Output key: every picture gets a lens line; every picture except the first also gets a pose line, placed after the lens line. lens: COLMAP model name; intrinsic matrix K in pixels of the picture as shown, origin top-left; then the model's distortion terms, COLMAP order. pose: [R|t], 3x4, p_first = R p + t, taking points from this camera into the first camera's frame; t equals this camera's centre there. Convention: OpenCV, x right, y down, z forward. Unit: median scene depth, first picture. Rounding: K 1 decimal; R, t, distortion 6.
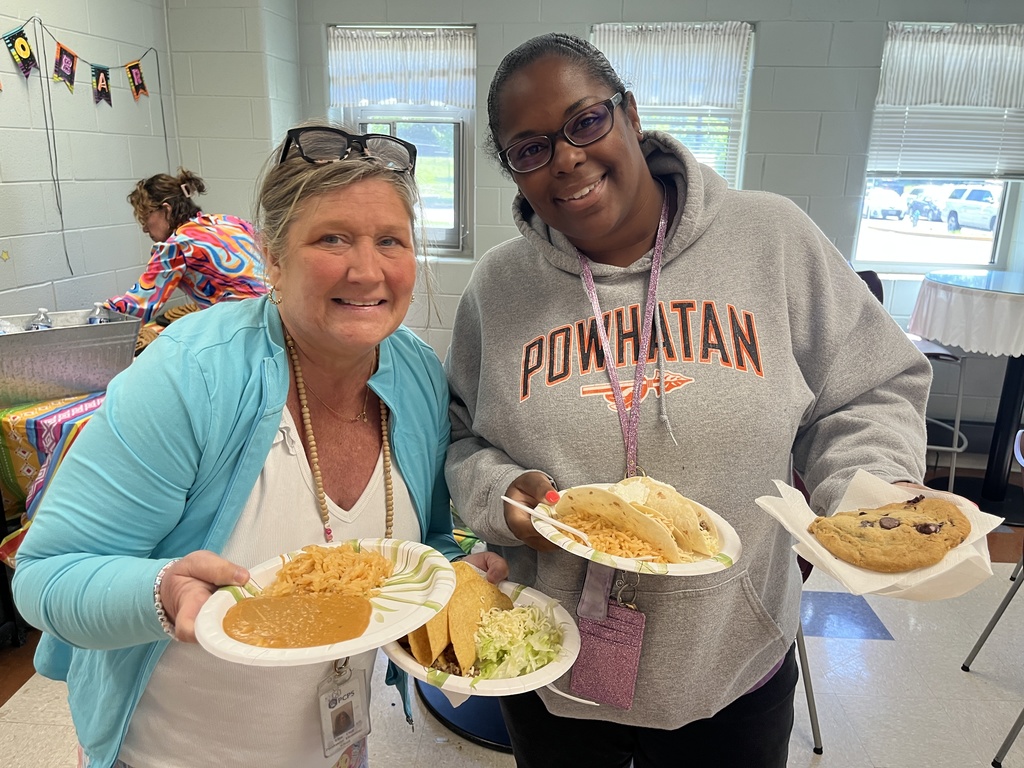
lens RADIAL K [[787.9, 0, 512.0], [0, 787.9, 384.0], [0, 0, 1]] dist [0.099146, -0.148245]
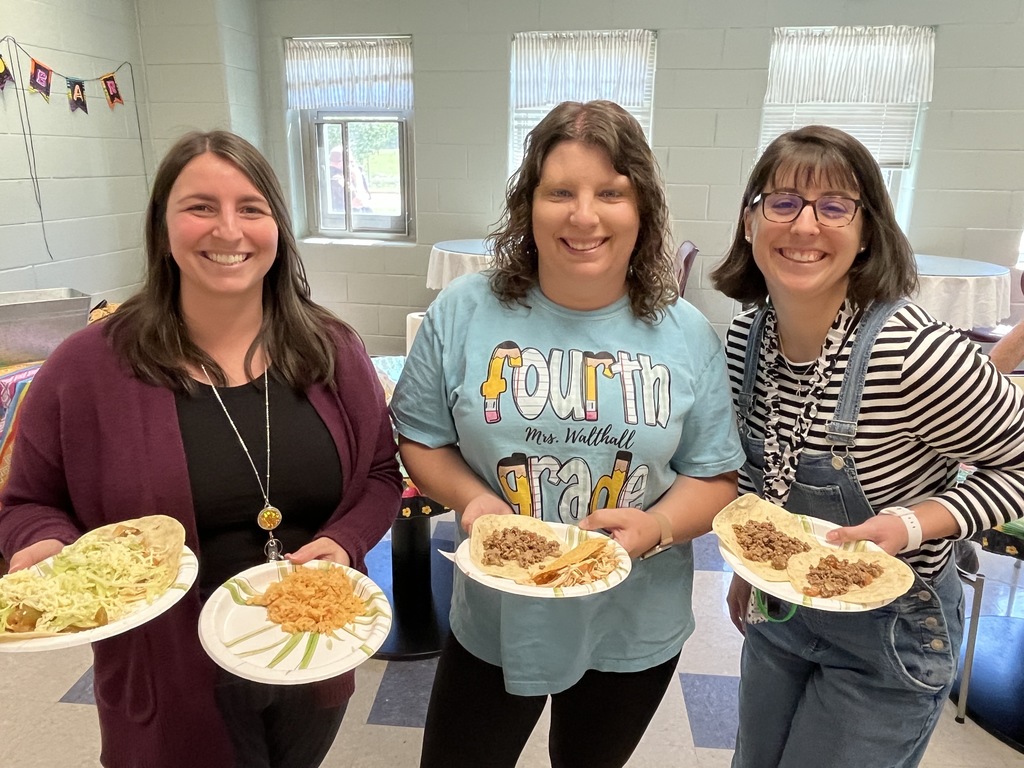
lens RADIAL K [[739.4, 0, 510.1], [0, 739.4, 381.0], [0, 0, 1]] dist [-0.003077, -0.004701]
pose [[0.999410, -0.000671, -0.034348, 0.137103], [0.001538, 0.999681, 0.025230, 0.012833], [0.034320, -0.025268, 0.999091, -0.050963]]
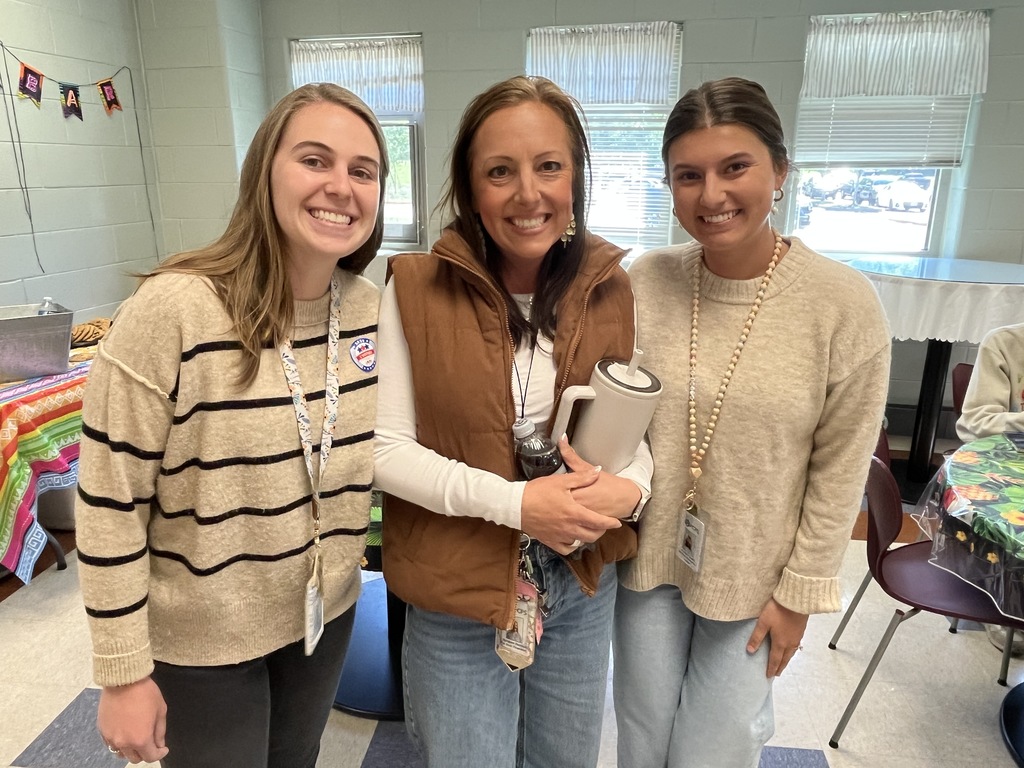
lens RADIAL K [[736.9, 0, 507.8], [0, 736.9, 383.4], [0, 0, 1]] dist [-0.004430, -0.002412]
pose [[0.997206, -0.002247, -0.074670, 0.151069], [0.003483, 0.999859, 0.016429, 0.002515], [0.074623, -0.016644, 0.997073, 0.021386]]
